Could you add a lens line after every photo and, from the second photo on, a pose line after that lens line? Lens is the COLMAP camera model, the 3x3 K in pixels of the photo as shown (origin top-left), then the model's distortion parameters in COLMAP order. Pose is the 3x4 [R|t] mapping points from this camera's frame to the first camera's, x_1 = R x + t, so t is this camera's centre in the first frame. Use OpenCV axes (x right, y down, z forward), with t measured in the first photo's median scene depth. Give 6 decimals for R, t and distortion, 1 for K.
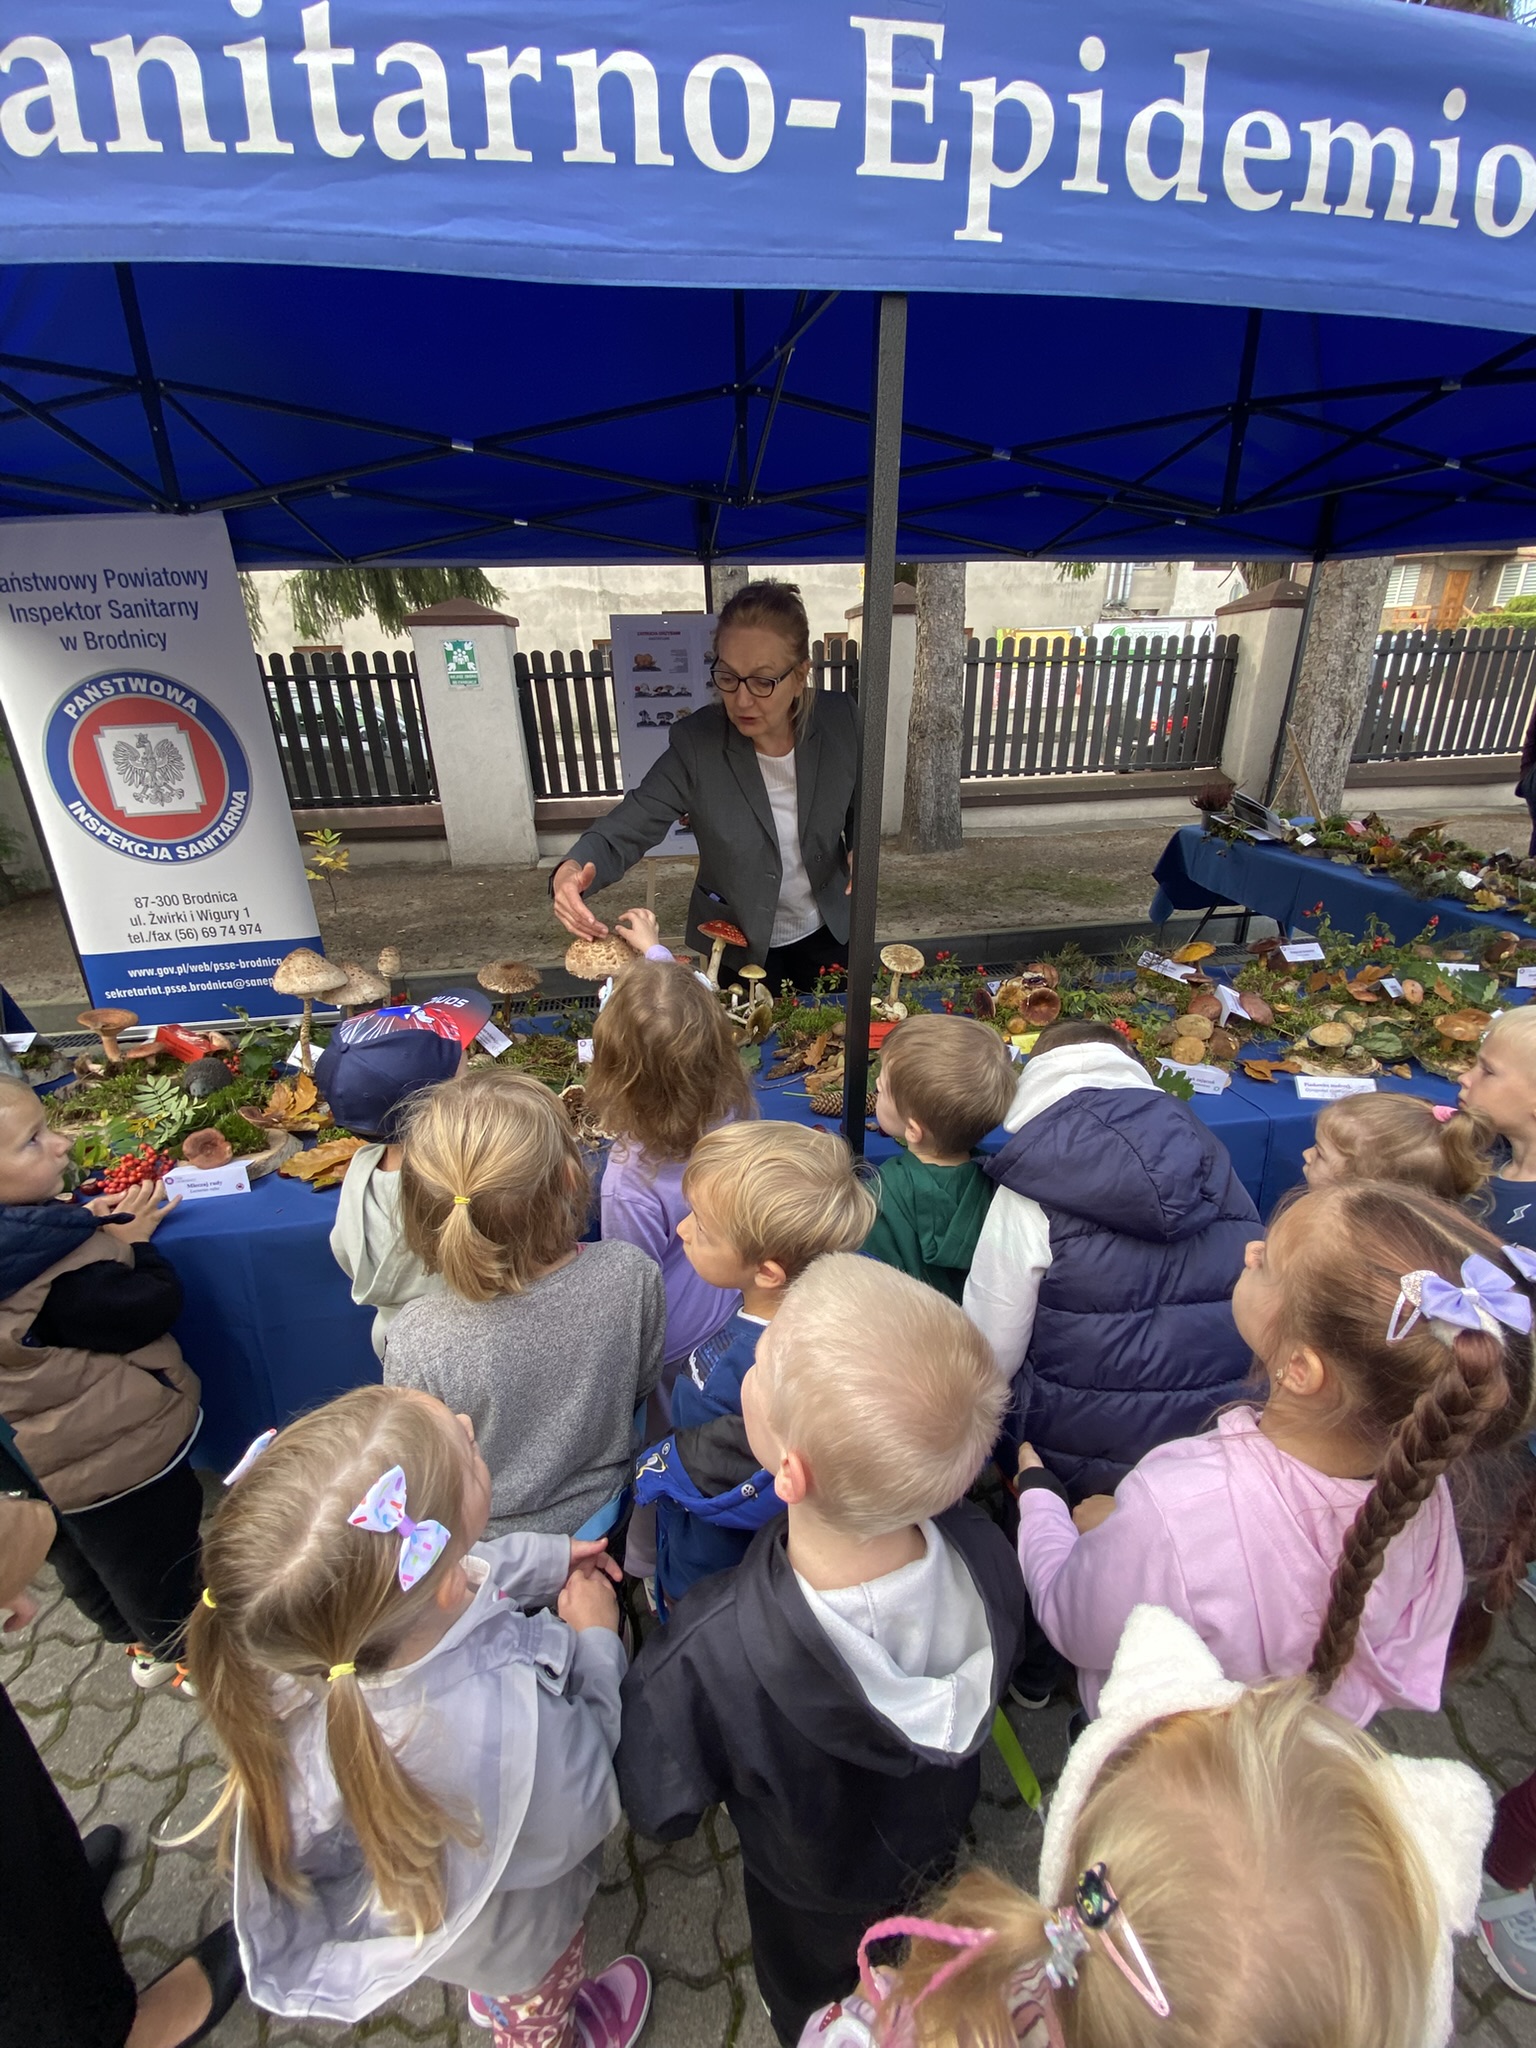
lens RADIAL K [[832.5, 0, 768.9], [0, 832.5, 1027.2], [0, 0, 1]] dist [0.008885, -0.014761]
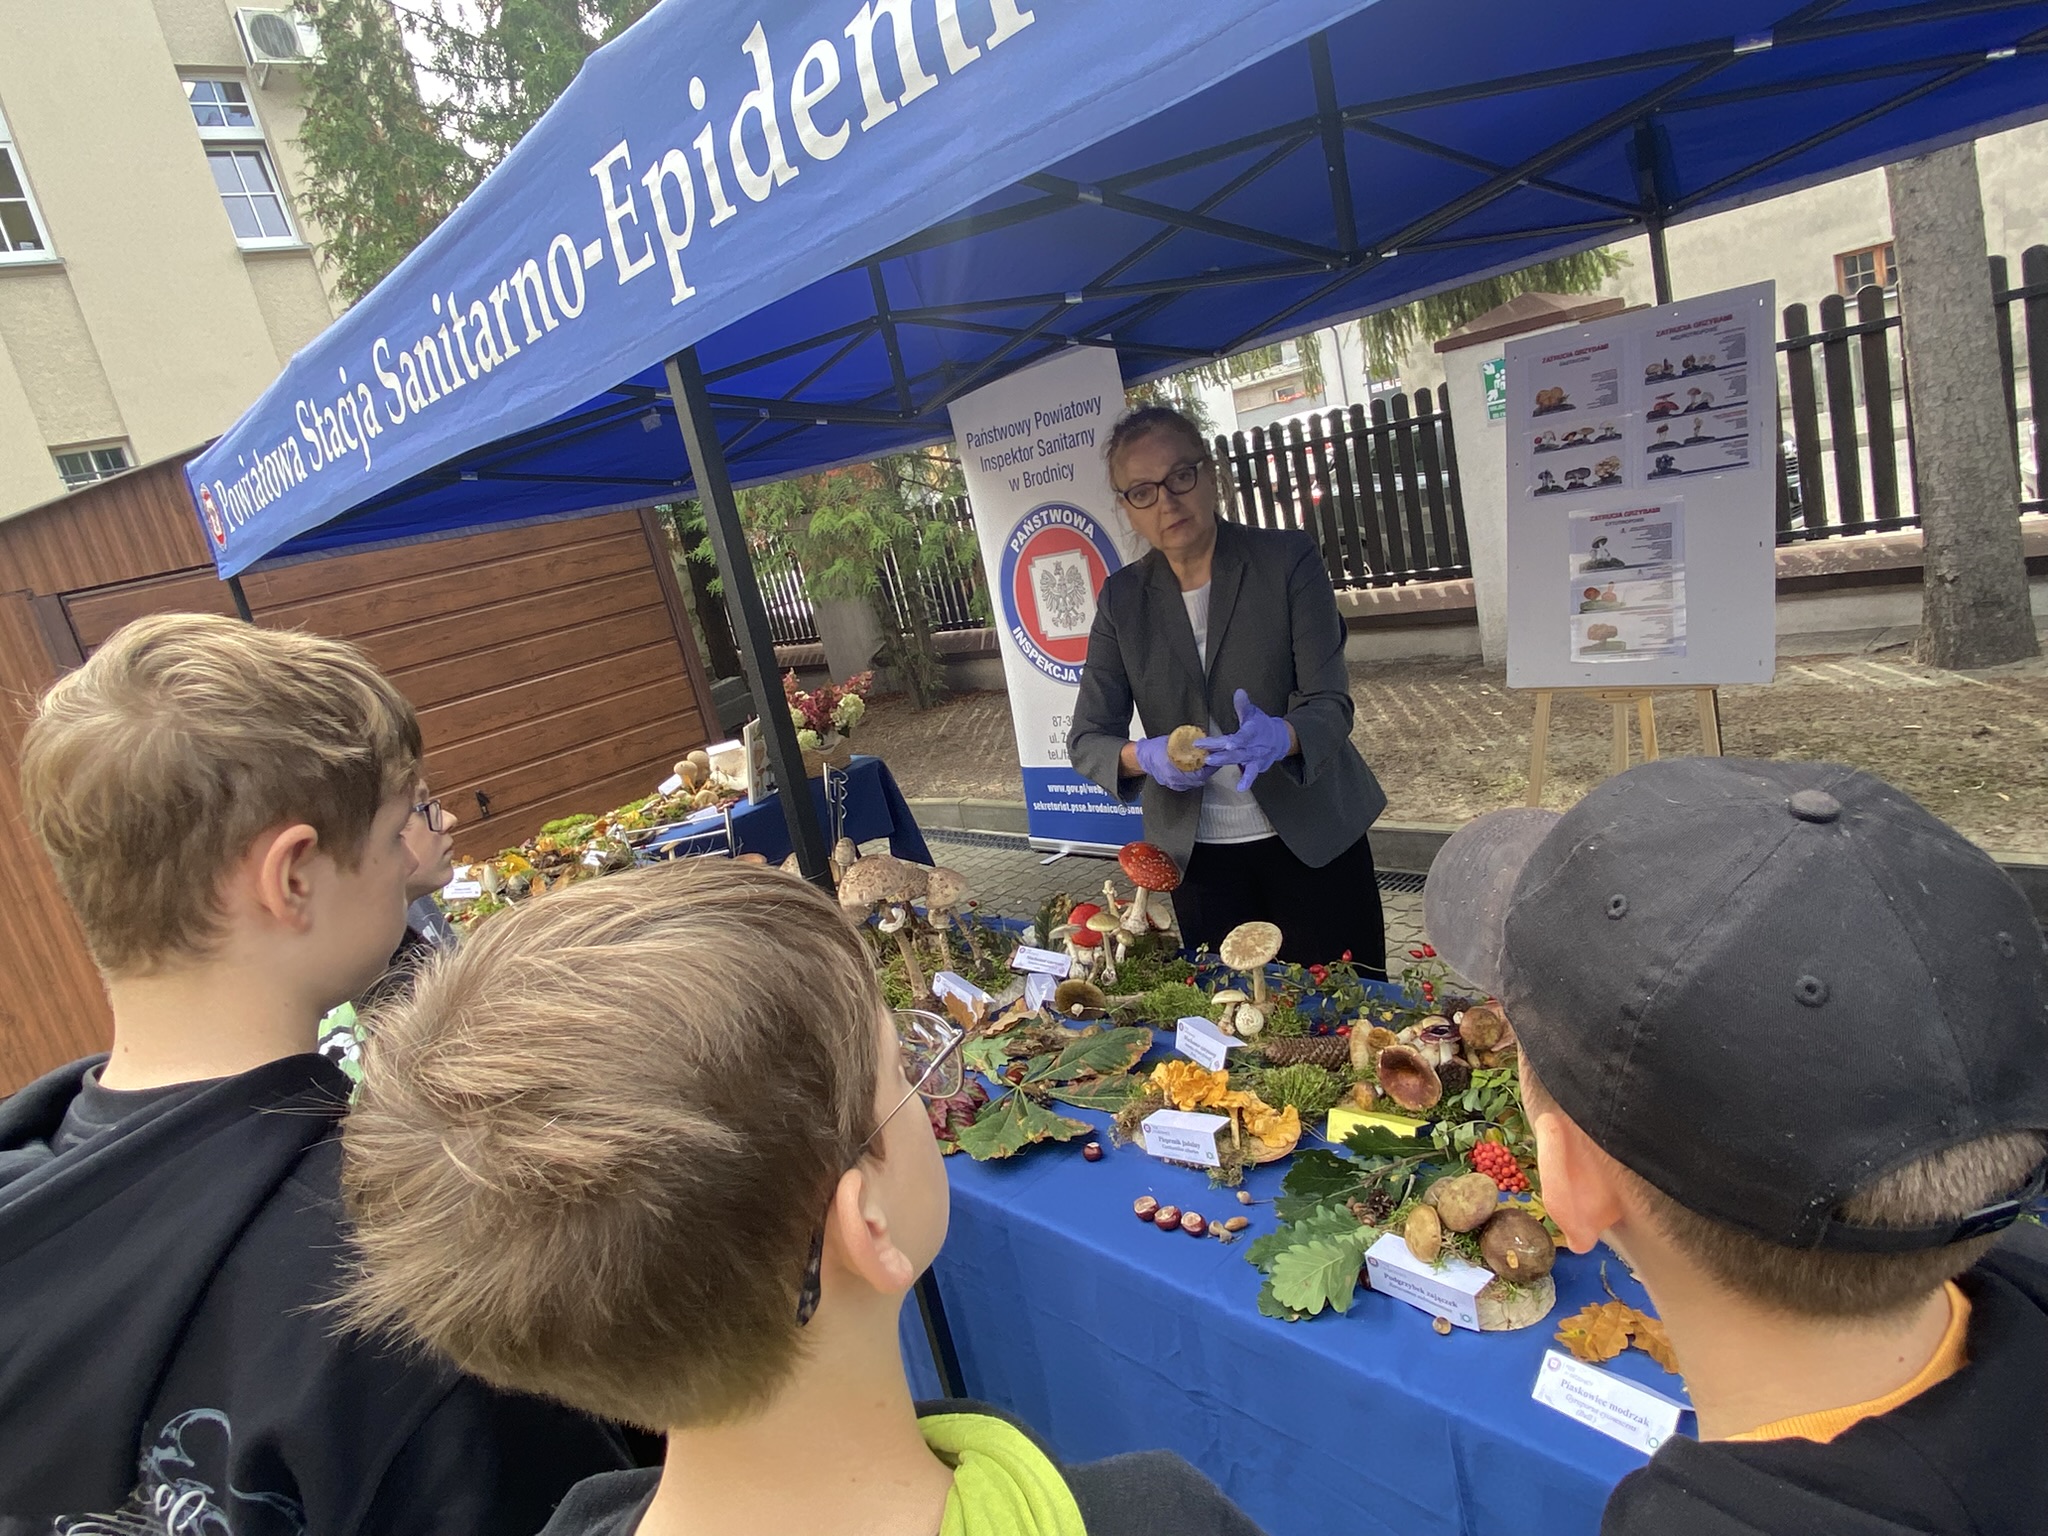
lens RADIAL K [[1217.8, 0, 1019.8], [0, 1217.8, 761.8], [0, 0, 1]] dist [0.059808, -0.044141]
pose [[0.556697, 0.079771, -0.826876, 0.507577], [-0.126259, 0.991940, 0.010690, -0.124985], [0.821064, 0.098449, 0.562282, 0.150239]]
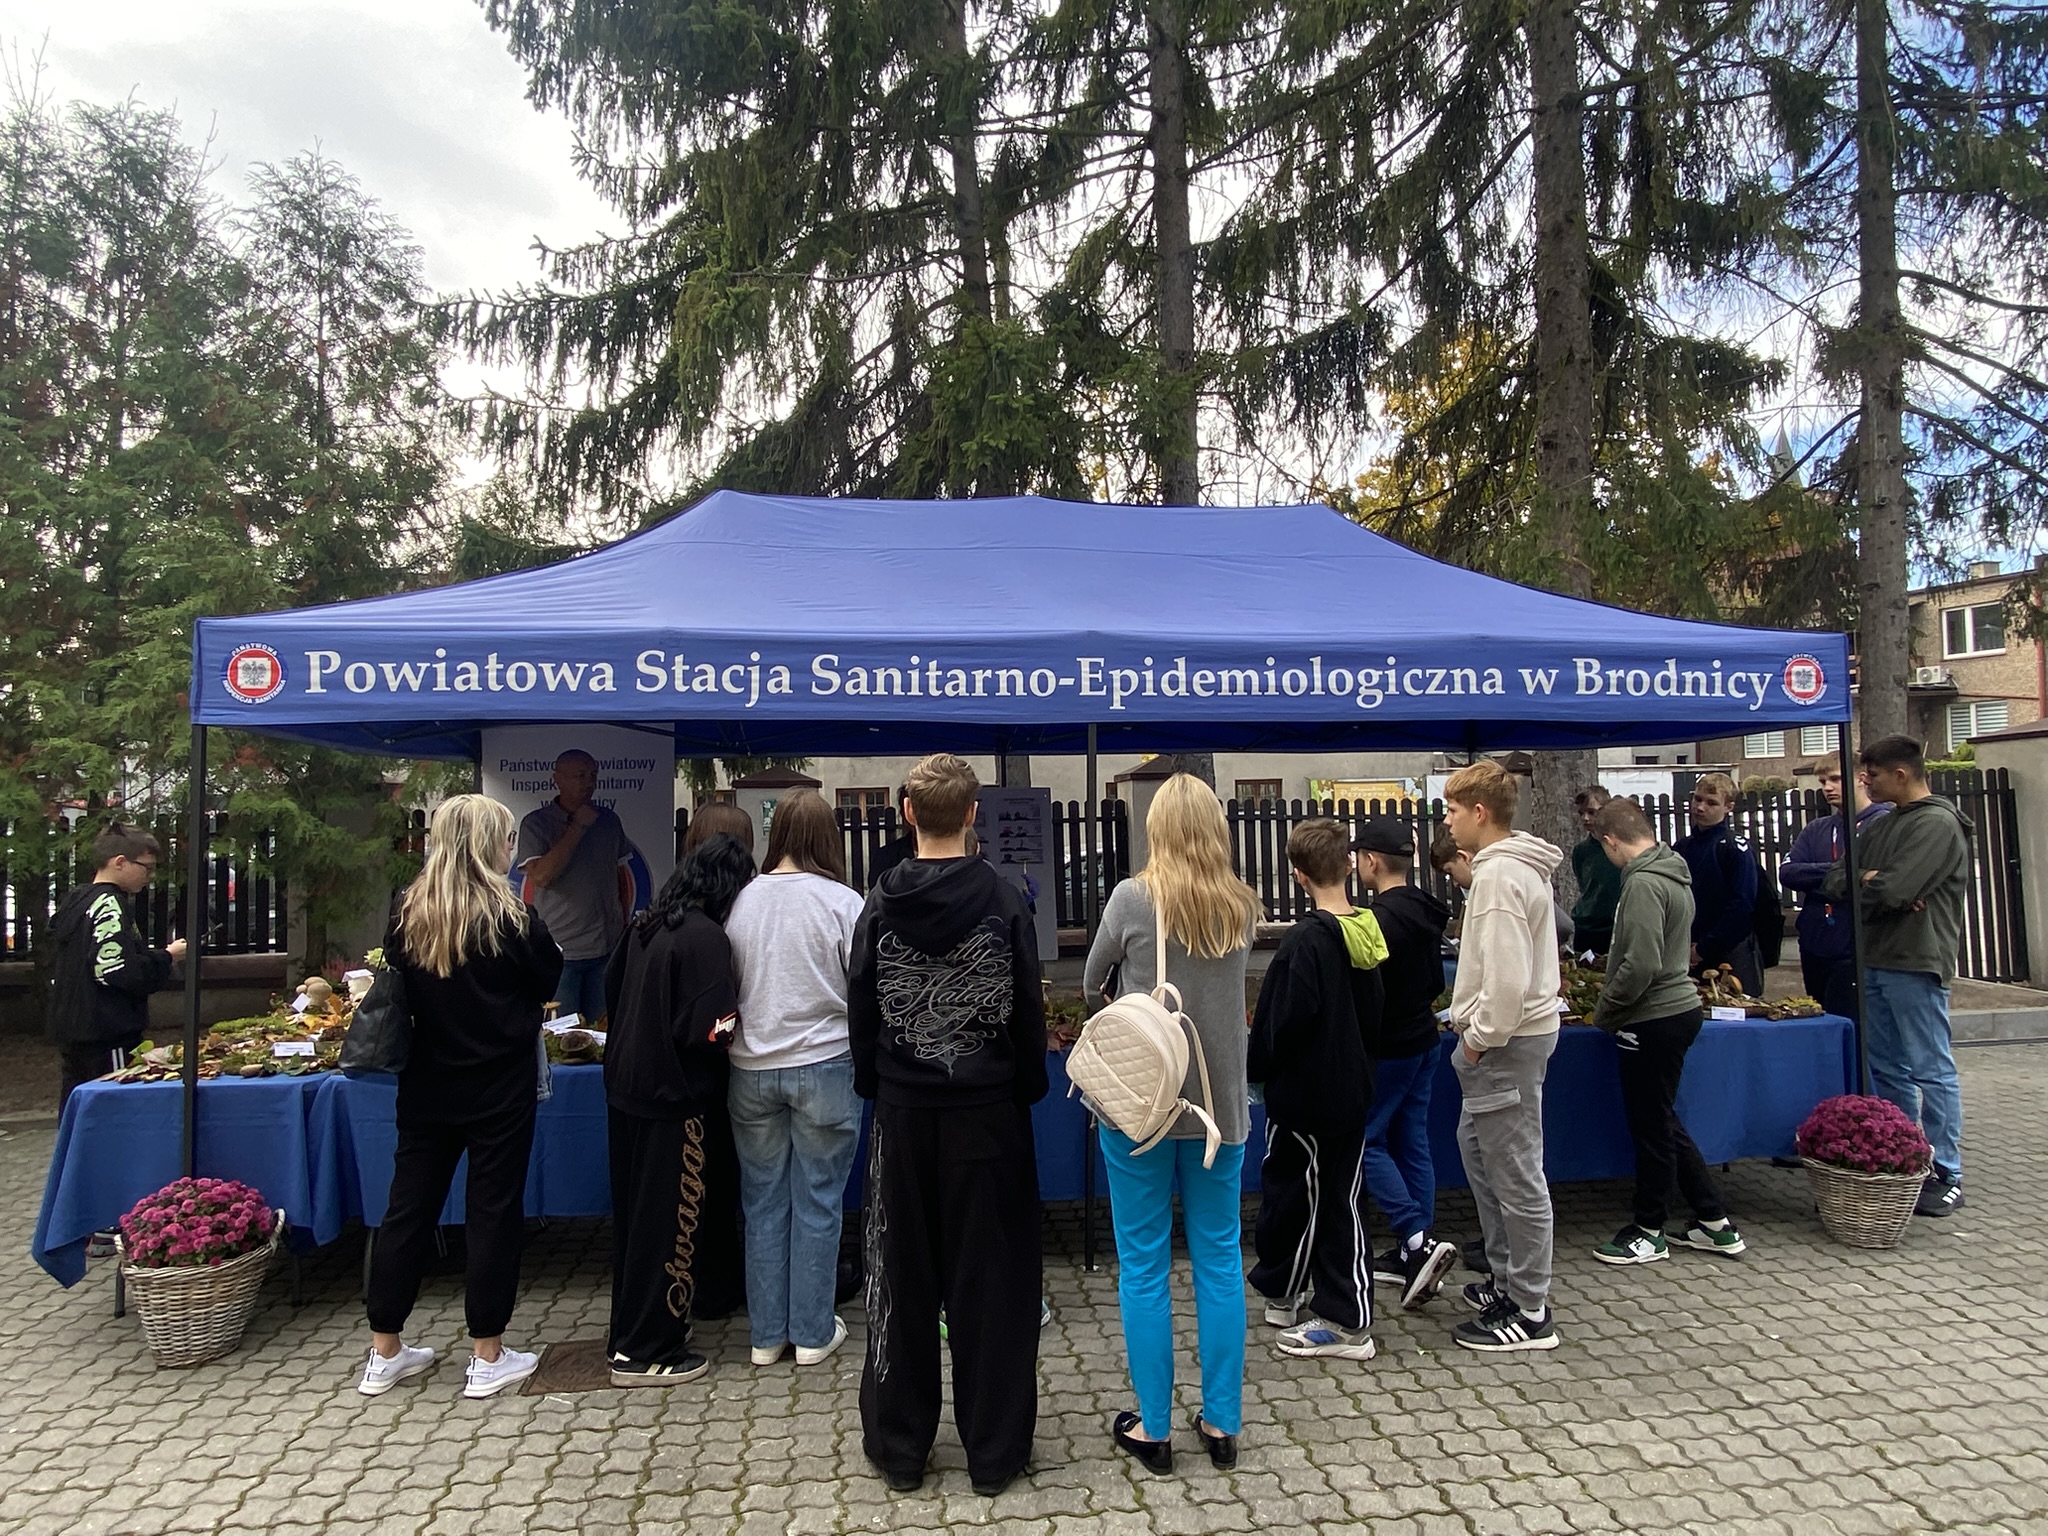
lens RADIAL K [[1217.8, 0, 1009.2], [0, 1217.8, 780.7], [0, 0, 1]] dist [0.059808, -0.044141]
pose [[0.999530, 0.006060, -0.030046, -0.008289], [-0.018213, 0.905862, -0.423181, 0.383104], [0.024653, 0.423530, 0.905547, -0.918275]]
